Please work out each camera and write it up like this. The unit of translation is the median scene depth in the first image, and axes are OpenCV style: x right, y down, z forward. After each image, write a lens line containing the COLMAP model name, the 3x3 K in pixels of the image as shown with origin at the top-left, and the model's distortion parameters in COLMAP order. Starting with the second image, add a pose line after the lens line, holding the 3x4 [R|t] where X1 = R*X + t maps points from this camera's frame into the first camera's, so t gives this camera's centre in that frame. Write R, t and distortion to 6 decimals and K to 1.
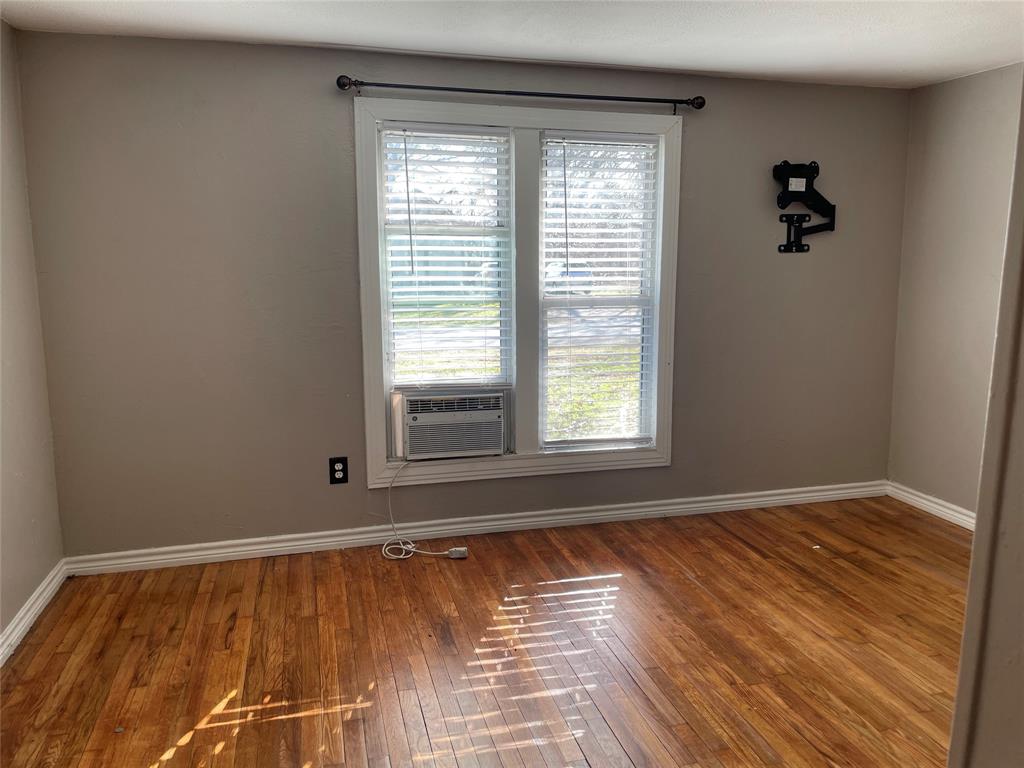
lens RADIAL K [[772.7, 0, 515.4], [0, 772.7, 383.7], [0, 0, 1]] dist [0.074486, -0.102422]
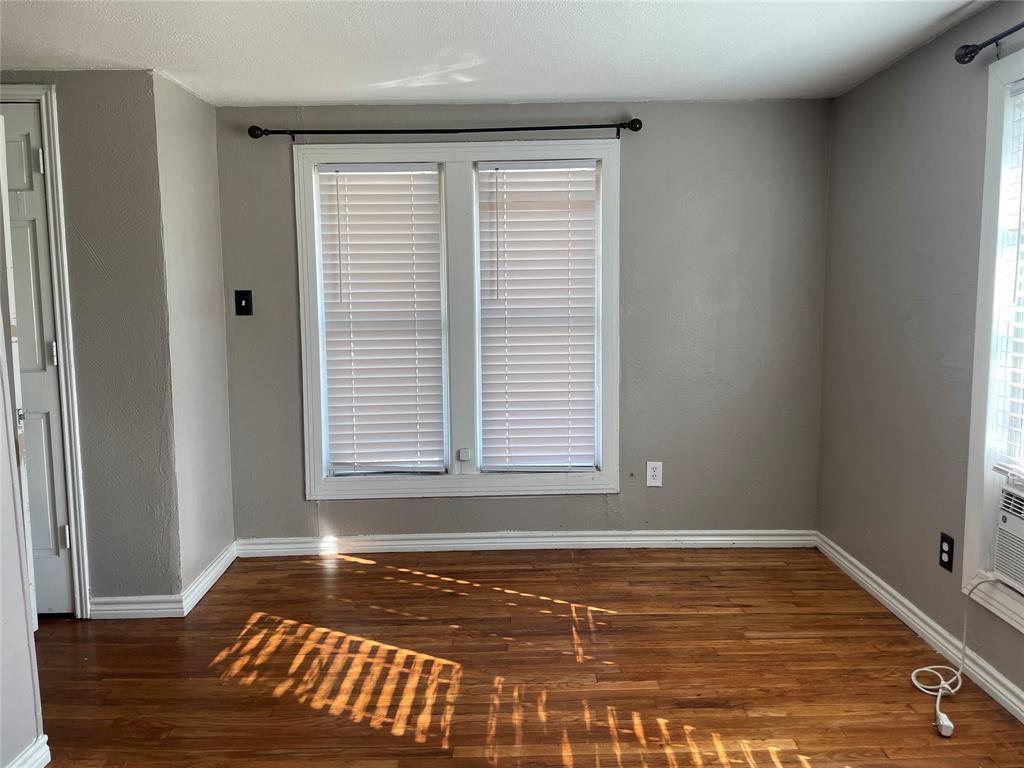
lens RADIAL K [[772.7, 0, 515.8], [0, 772.7, 383.0], [0, 0, 1]] dist [0.074486, -0.102422]
pose [[-0.256467, 0.121051, -0.958943, 0.587535], [-0.151897, 0.974751, 0.163671, -0.108897], [0.954543, 0.187637, -0.231604, 0.722803]]
